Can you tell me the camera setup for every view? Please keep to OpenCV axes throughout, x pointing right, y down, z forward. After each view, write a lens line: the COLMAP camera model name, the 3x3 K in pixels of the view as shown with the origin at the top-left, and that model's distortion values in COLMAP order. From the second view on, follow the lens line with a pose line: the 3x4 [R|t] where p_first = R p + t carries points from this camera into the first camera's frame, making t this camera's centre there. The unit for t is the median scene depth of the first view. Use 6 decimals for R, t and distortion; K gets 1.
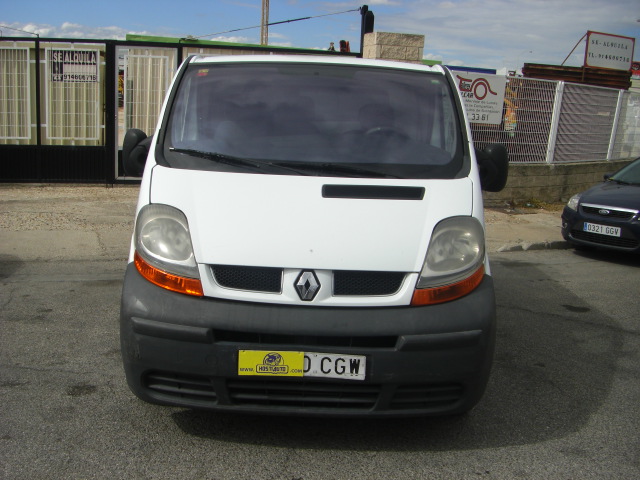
lens RADIAL K [[723.7, 0, 315.8], [0, 723.7, 248.7], [0, 0, 1]] dist [-0.156482, 0.000000]
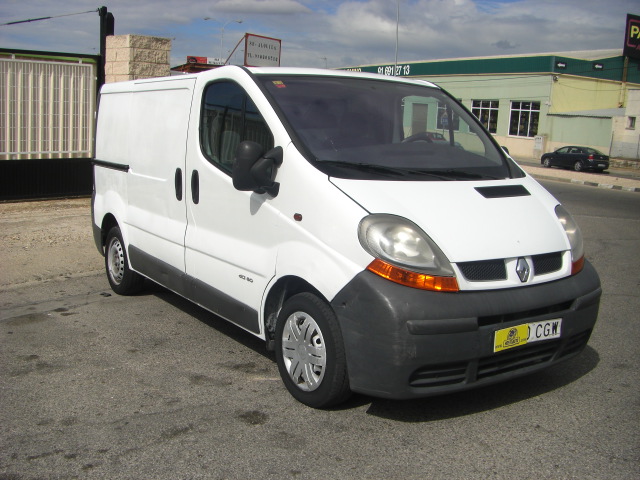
lens RADIAL K [[723.7, 0, 318.6], [0, 723.7, 247.9], [0, 0, 1]] dist [-0.156482, 0.000000]
pose [[0.824624, -0.105872, 0.555685, -0.950038], [0.103252, 0.993998, 0.036158, -0.064901], [-0.556178, 0.027559, 0.830606, 0.175974]]
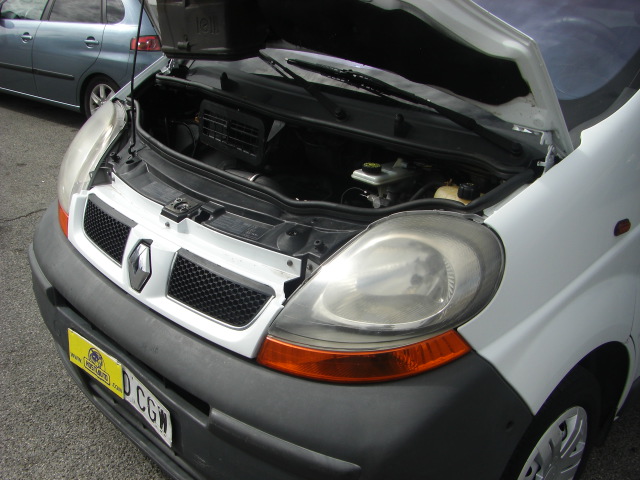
lens RADIAL K [[723.7, 0, 319.3], [0, 723.7, 243.0], [0, 0, 1]] dist [-0.156482, 0.000000]
pose [[0.706912, 0.265435, -0.655607, 0.475235], [-0.160080, 0.962902, 0.217243, -0.121244], [0.688949, -0.048622, 0.723177, 0.652647]]
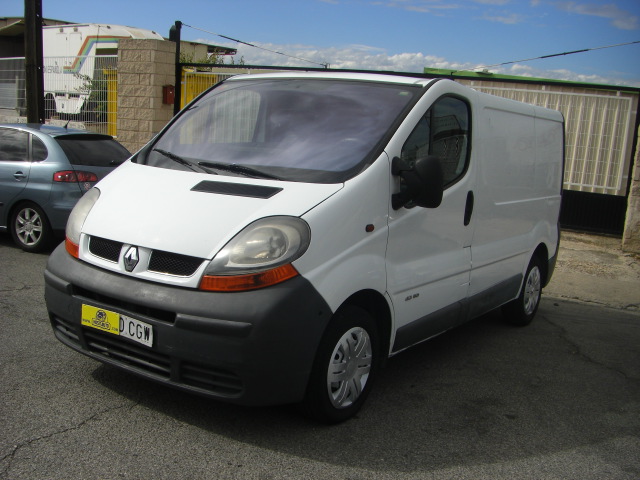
lens RADIAL K [[723.7, 0, 324.8], [0, 723.7, 262.1], [0, 0, 1]] dist [-0.156482, 0.000000]
pose [[0.833747, 0.118899, -0.539193, 0.856639], [-0.140313, 0.990106, 0.001368, 0.010424], [0.534021, 0.074516, 0.842181, 0.185773]]
